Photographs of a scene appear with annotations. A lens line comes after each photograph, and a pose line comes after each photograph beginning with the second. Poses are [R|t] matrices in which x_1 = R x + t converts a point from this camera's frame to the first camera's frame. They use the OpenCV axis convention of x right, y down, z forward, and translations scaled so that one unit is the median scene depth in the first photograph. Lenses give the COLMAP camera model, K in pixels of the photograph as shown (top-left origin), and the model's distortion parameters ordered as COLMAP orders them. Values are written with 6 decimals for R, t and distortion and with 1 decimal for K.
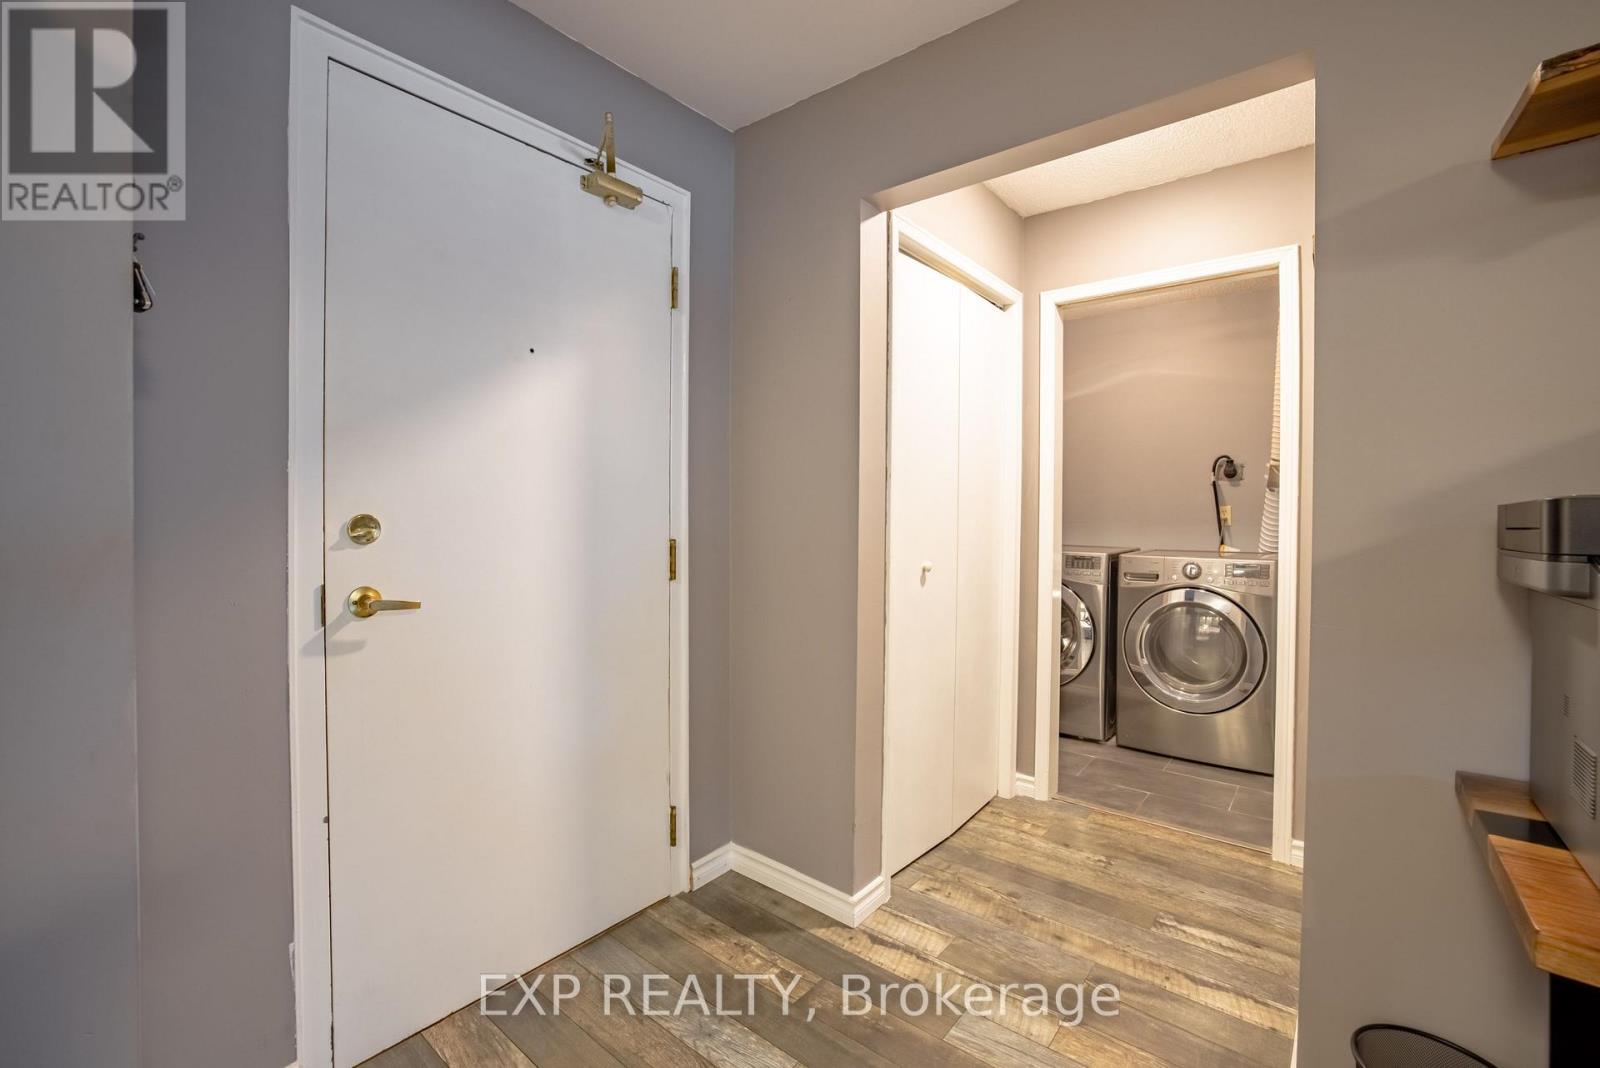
lens RADIAL K [[686.1, 0, 785.8], [0, 686.1, 523.9], [0, 0, 1]] dist [-0.048674, 0.017136]
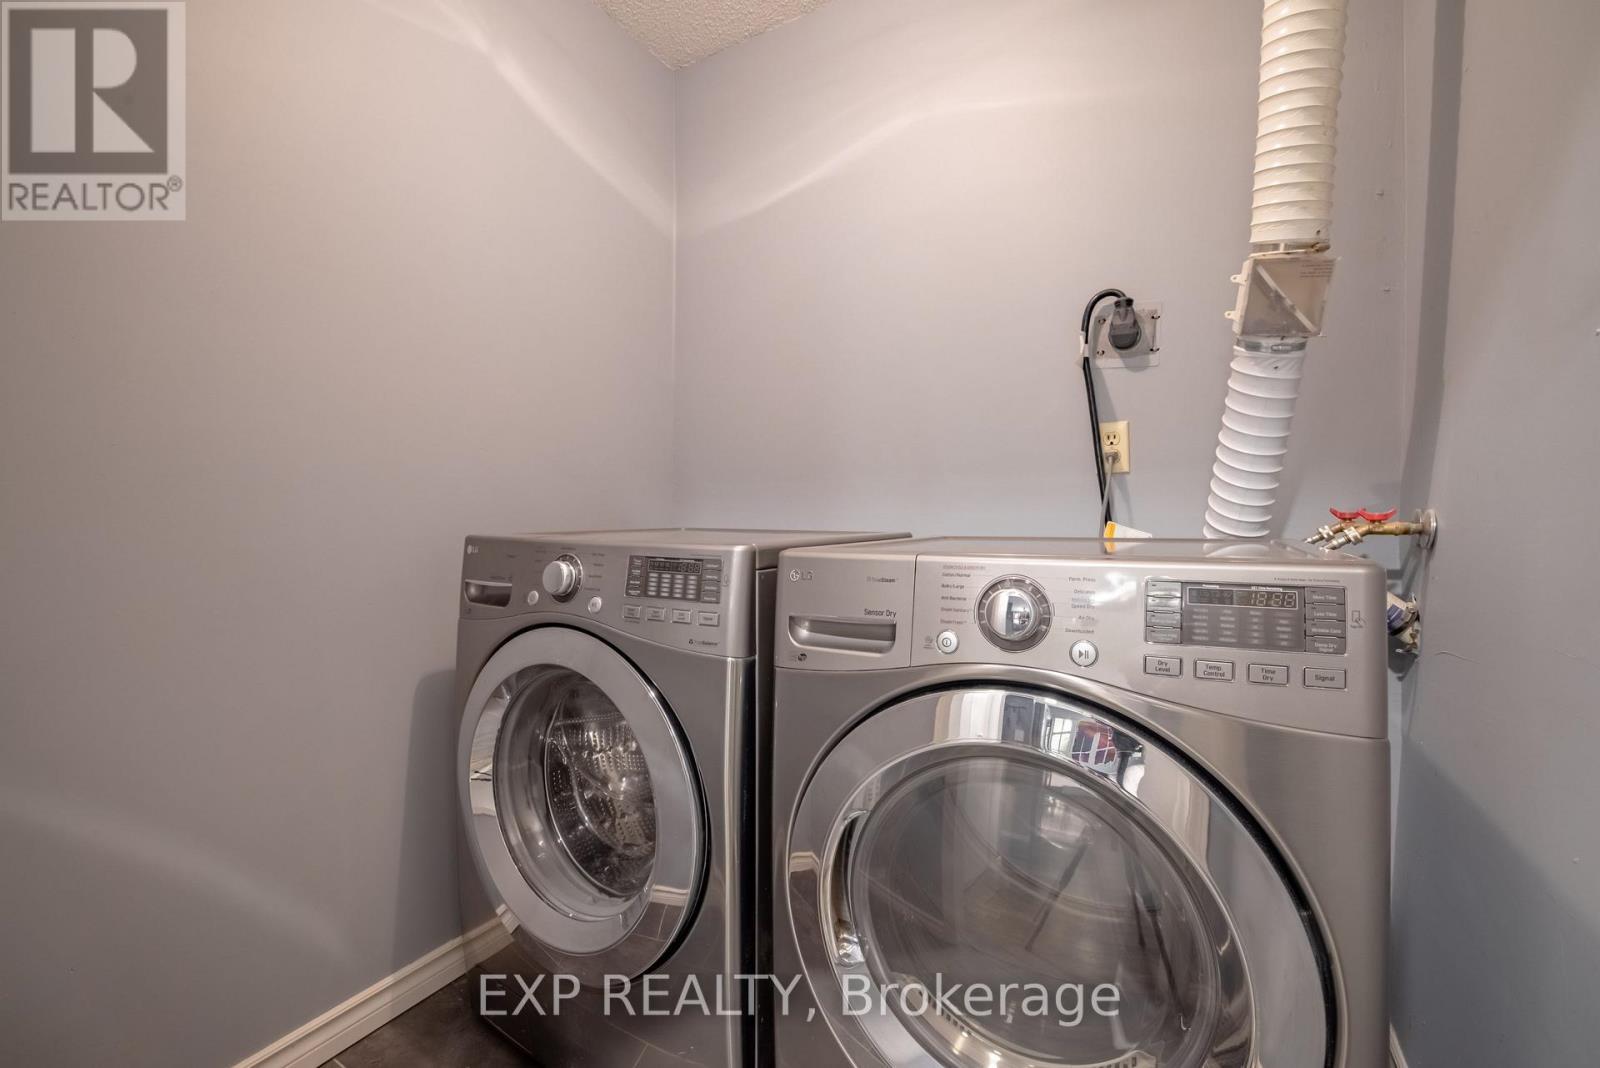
lens RADIAL K [[686.1, 0, 785.8], [0, 686.1, 523.9], [0, 0, 1]] dist [-0.048674, 0.017136]
pose [[0.986921, -0.008357, 0.160990, 0.409275], [0.008587, 0.999963, -0.000730, 0.031427], [-0.160978, 0.002103, 0.986956, 0.656373]]
